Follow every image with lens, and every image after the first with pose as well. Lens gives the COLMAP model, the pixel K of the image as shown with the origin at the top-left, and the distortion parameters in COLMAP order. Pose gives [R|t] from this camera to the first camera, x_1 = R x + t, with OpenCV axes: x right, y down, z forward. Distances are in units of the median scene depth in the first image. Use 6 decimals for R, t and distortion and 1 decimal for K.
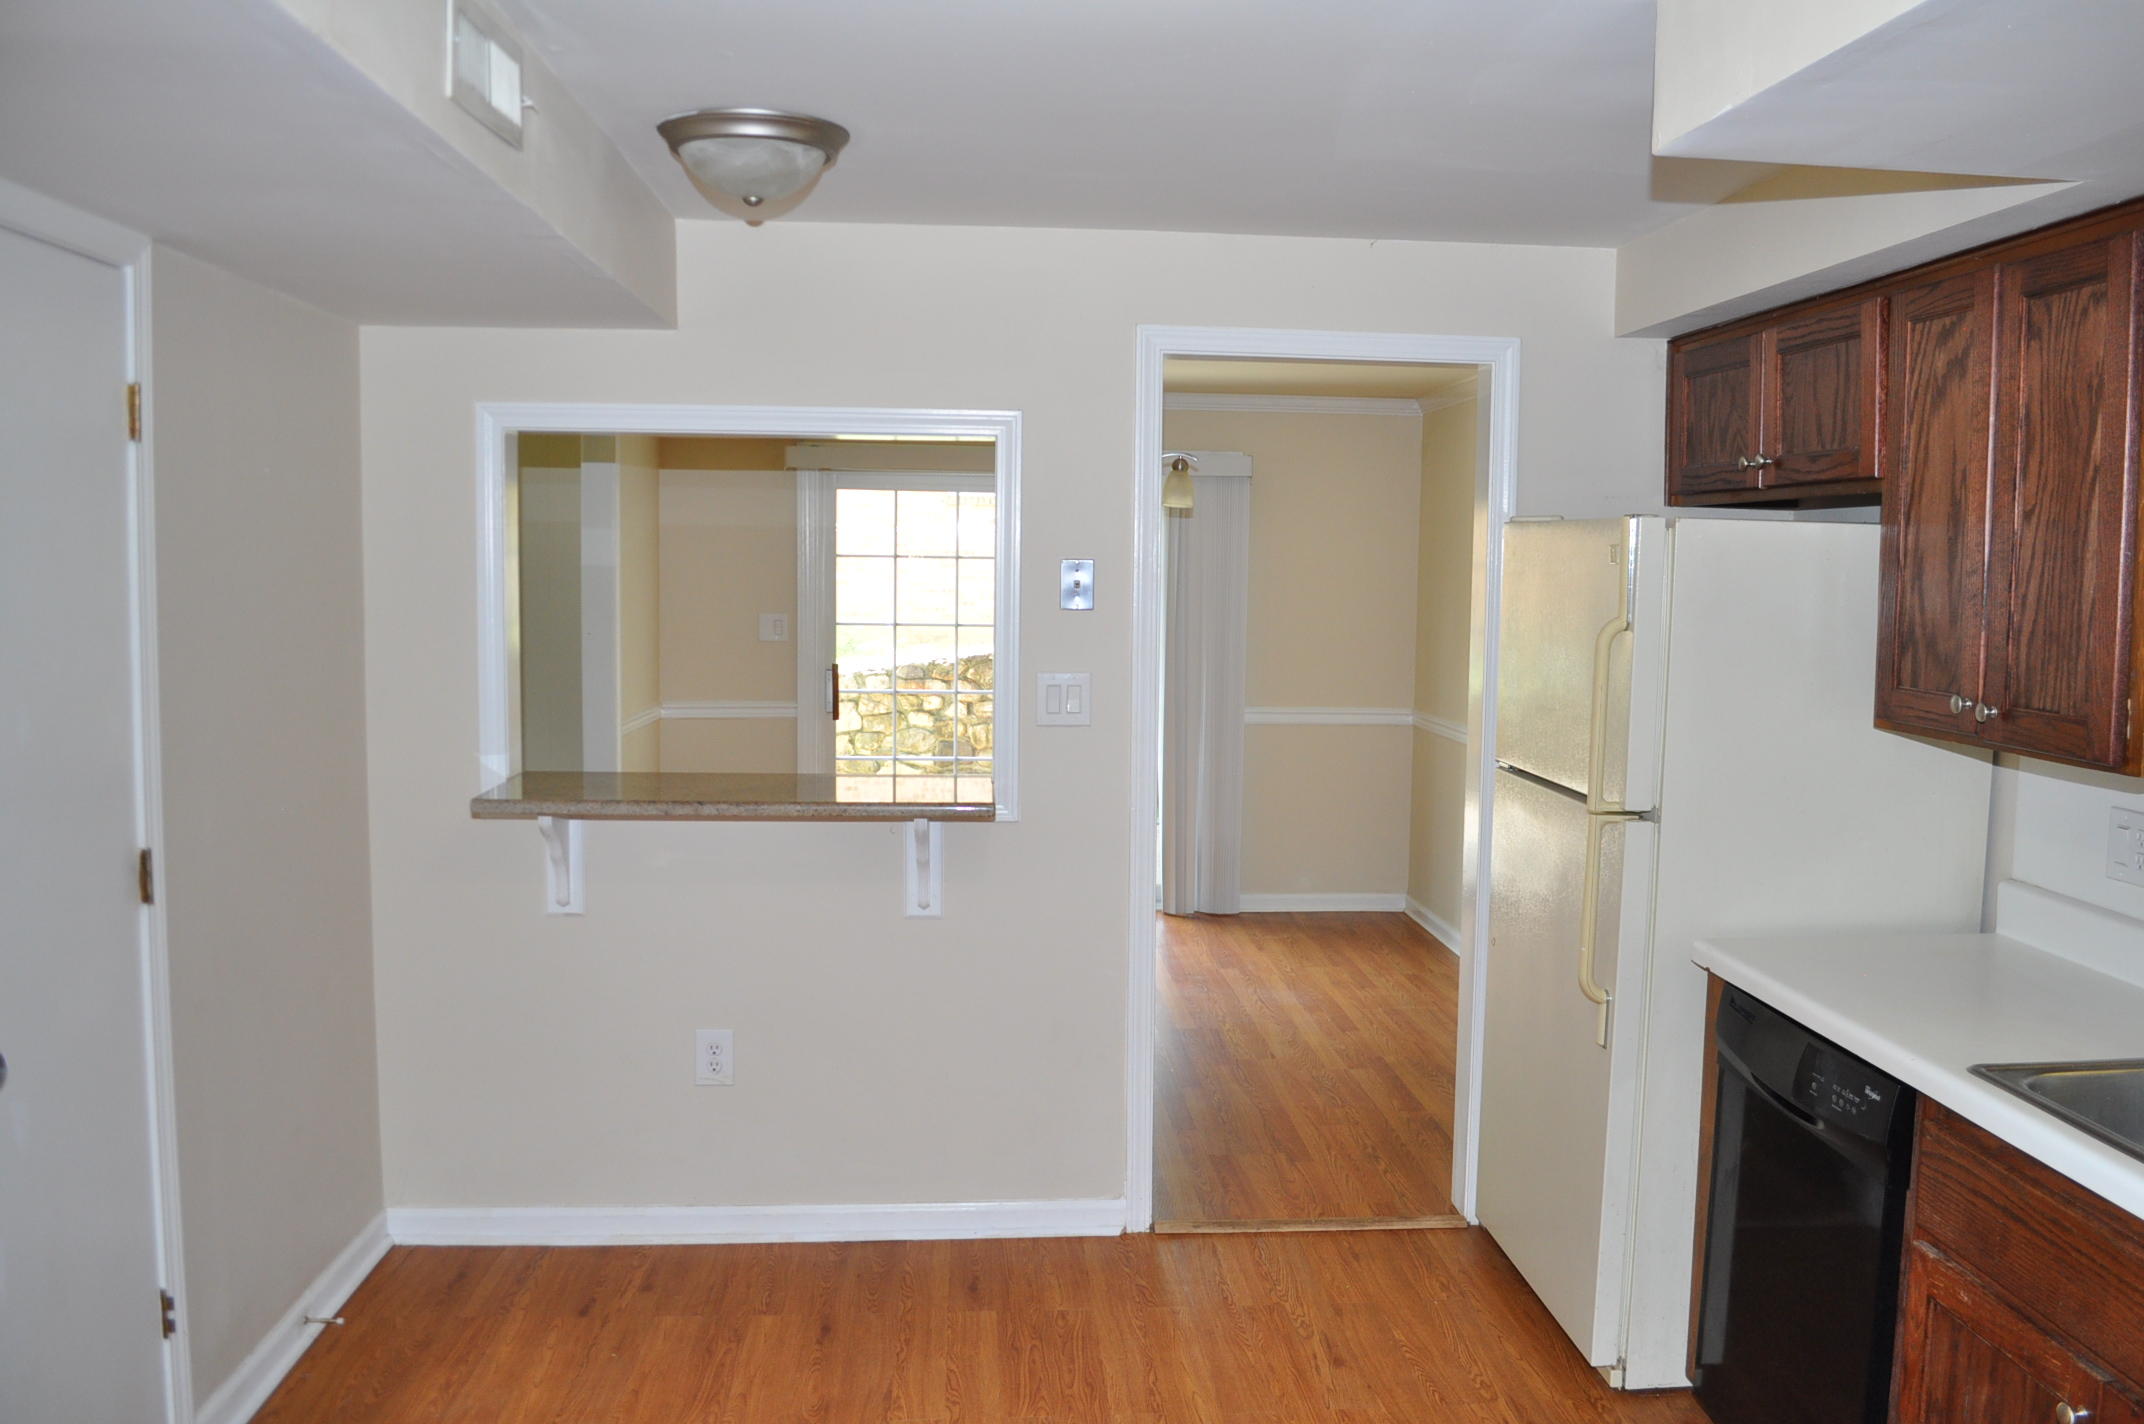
lens RADIAL K [[1749.5, 0, 1079.2], [0, 1749.5, 704.6], [0, 0, 1]] dist [-0.018648, 0.002857]
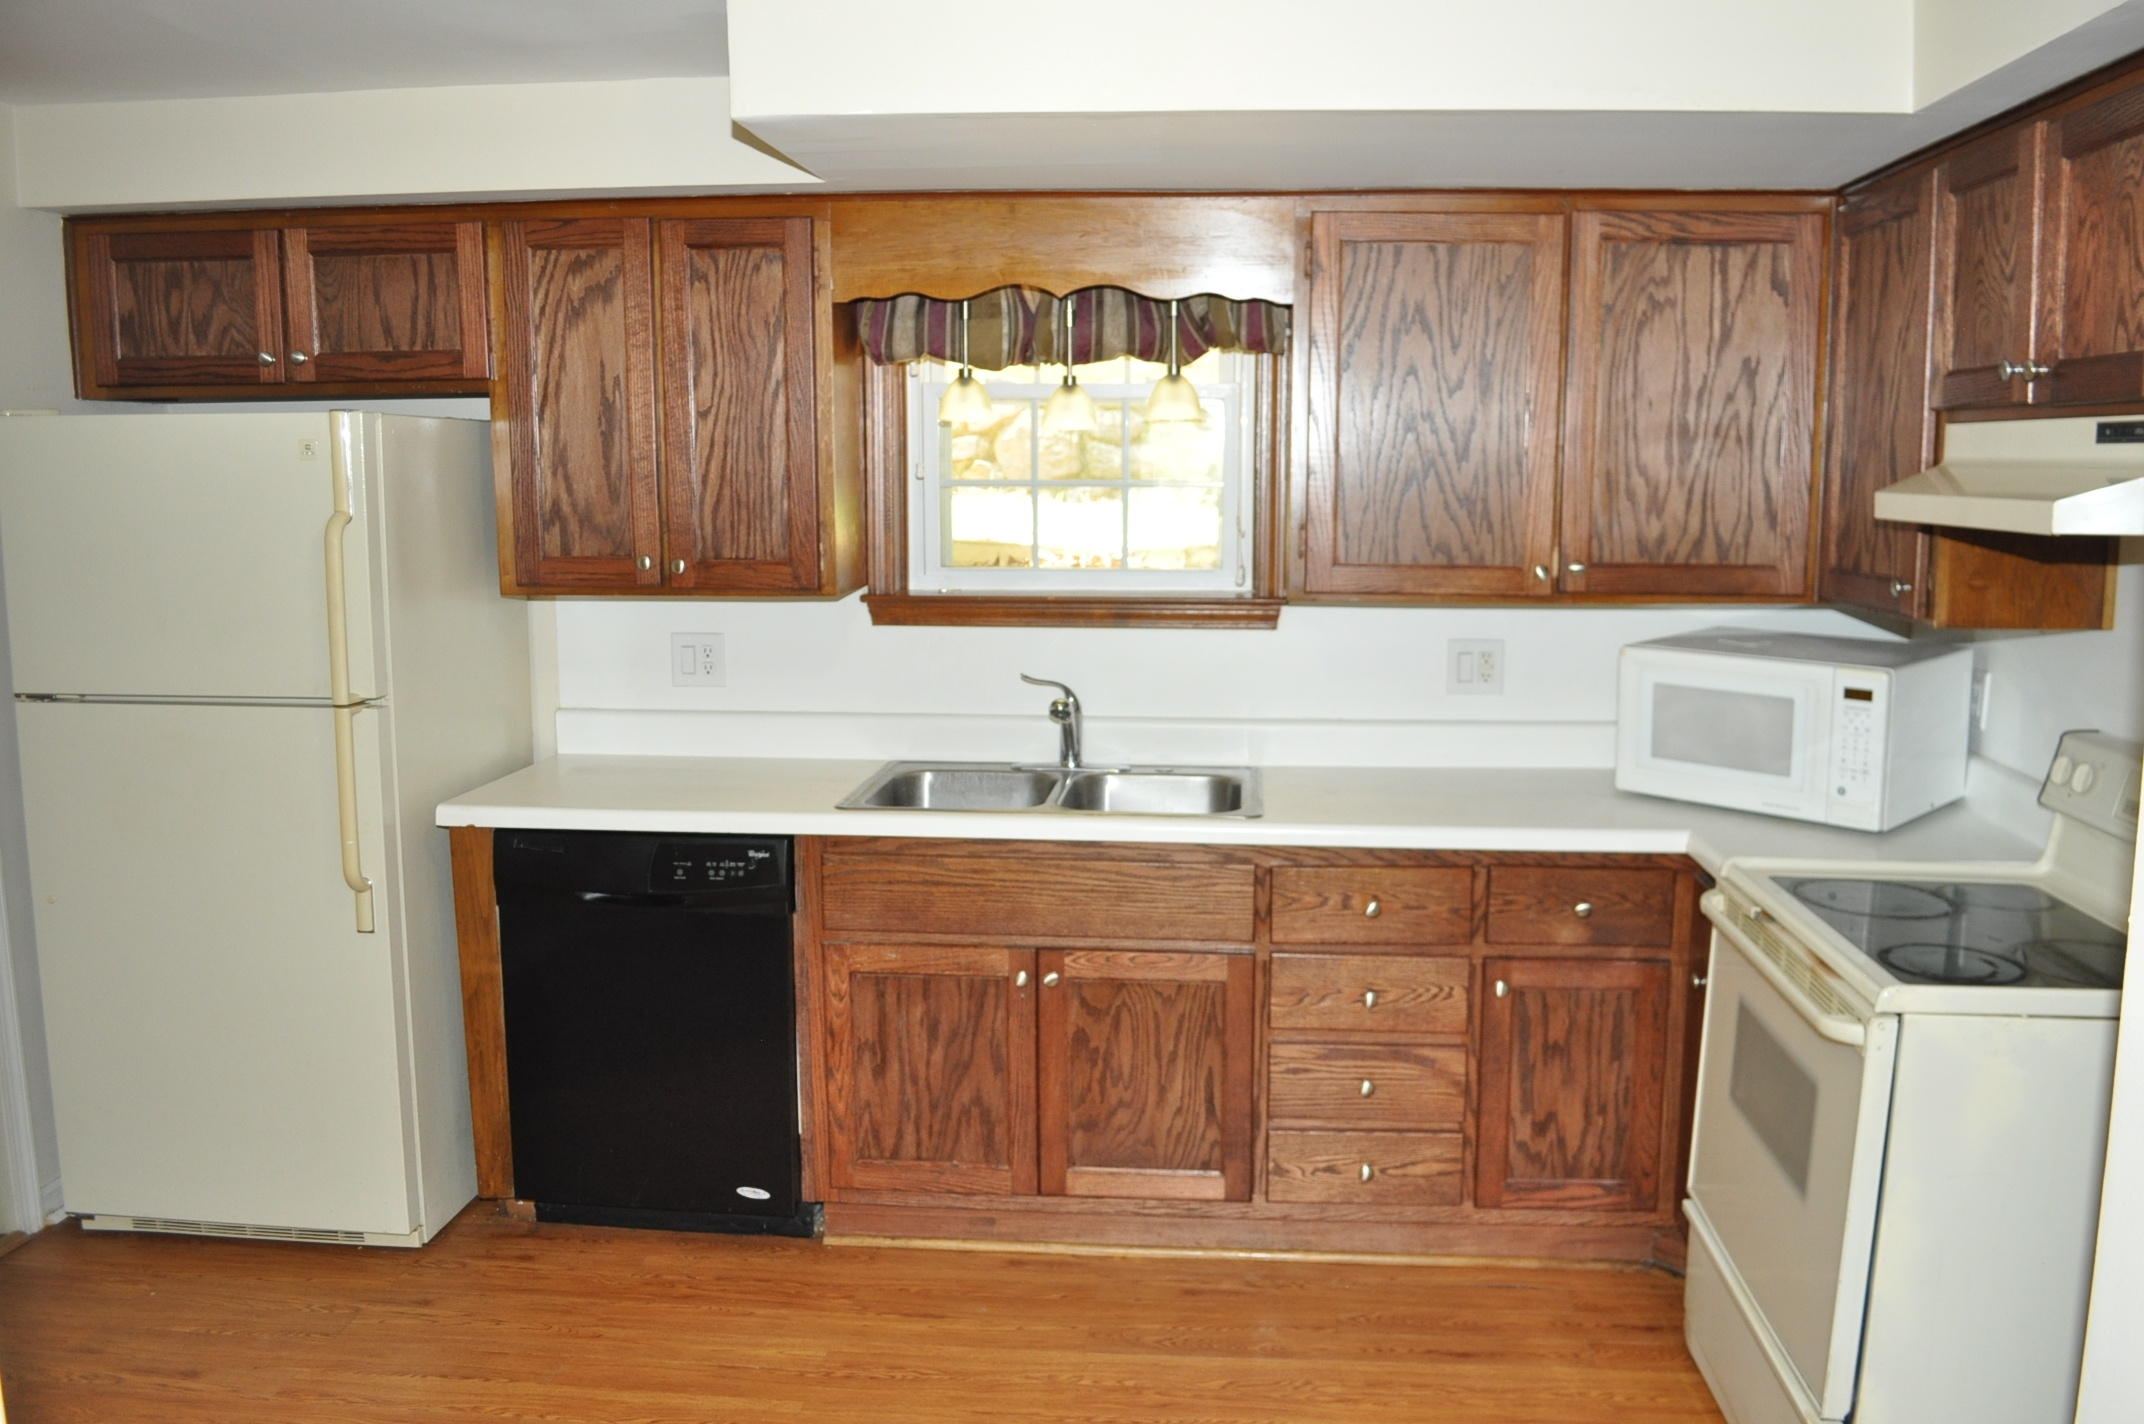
lens RADIAL K [[1749.5, 0, 1080.0], [0, 1749.5, 711.5], [0, 0, 1]] dist [-0.018648, 0.002857]
pose [[0.166049, -0.149098, 0.974781, -0.696498], [0.090135, 0.986661, 0.135560, -0.037075], [-0.981989, 0.065353, 0.177273, 0.461069]]
